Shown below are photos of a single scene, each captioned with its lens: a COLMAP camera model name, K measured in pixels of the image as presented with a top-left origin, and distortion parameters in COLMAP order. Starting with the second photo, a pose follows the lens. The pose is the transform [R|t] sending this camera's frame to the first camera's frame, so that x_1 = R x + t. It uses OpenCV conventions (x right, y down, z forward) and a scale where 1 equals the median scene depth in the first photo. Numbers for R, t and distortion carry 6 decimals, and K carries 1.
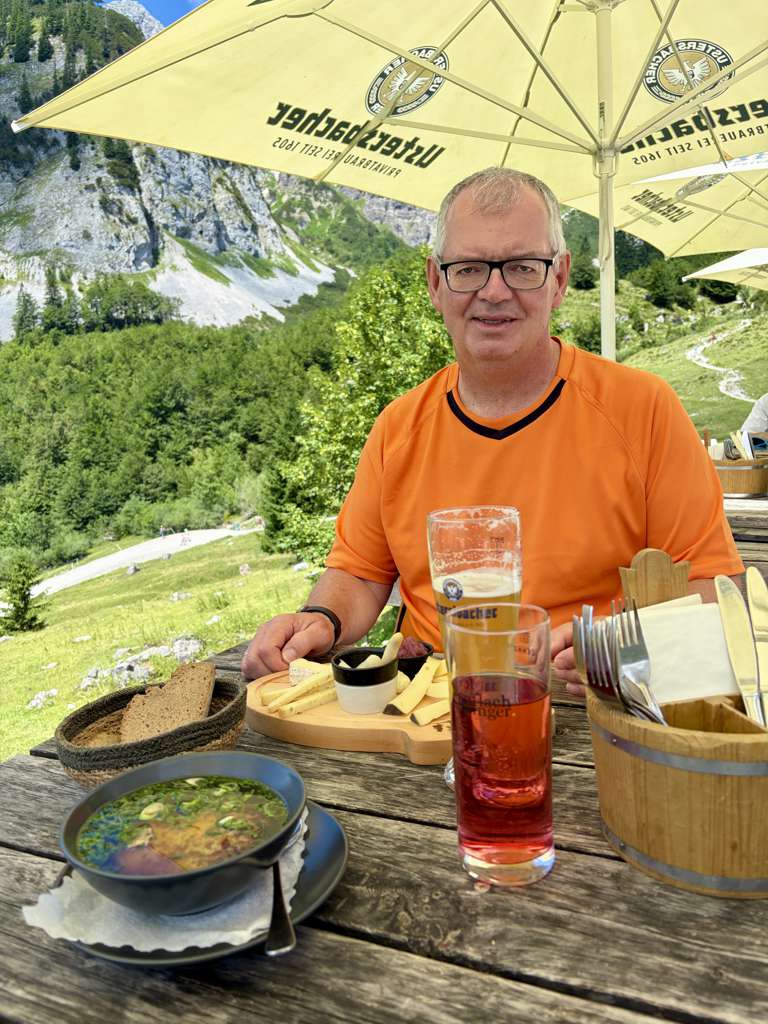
lens RADIAL K [[750.9, 0, 384.0], [0, 750.9, 512.0], [0, 0, 1]] dist [0.083908, -0.137722]
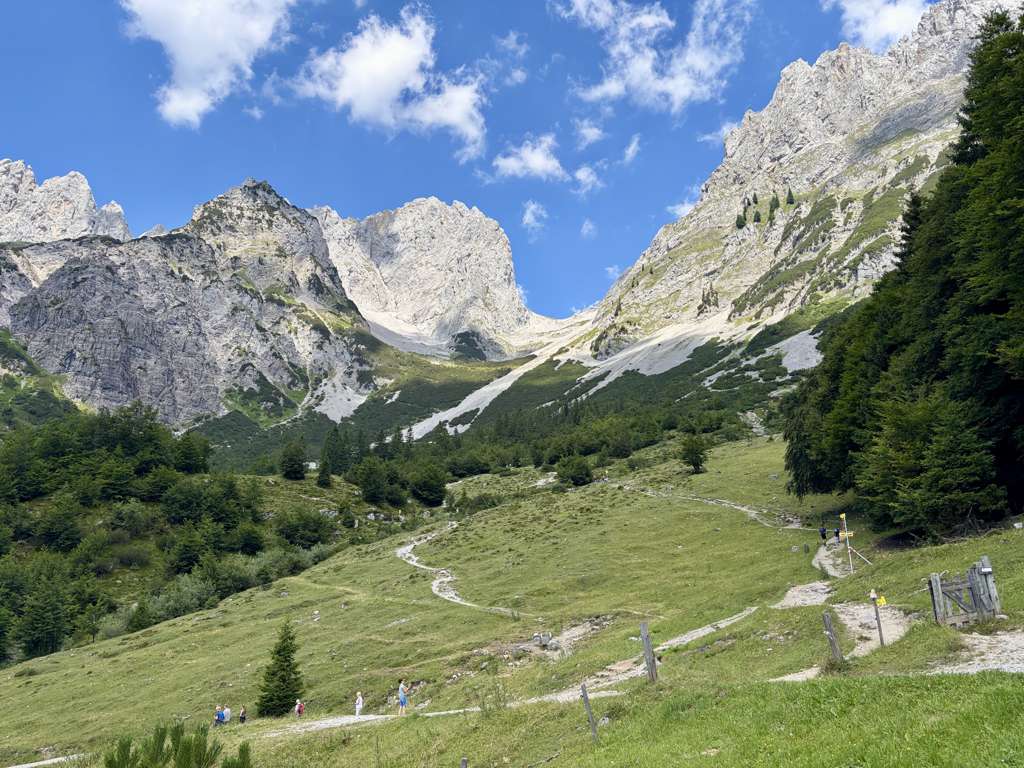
lens RADIAL K [[750.9, 0, 512.0], [0, 750.9, 384.0], [0, 0, 1]] dist [0.083908, -0.137722]
pose [[0.867786, 0.155037, 0.472135, 0.045712], [0.056765, 0.912942, -0.404121, -0.013939], [-0.493686, 0.377492, 0.783437, 0.111594]]
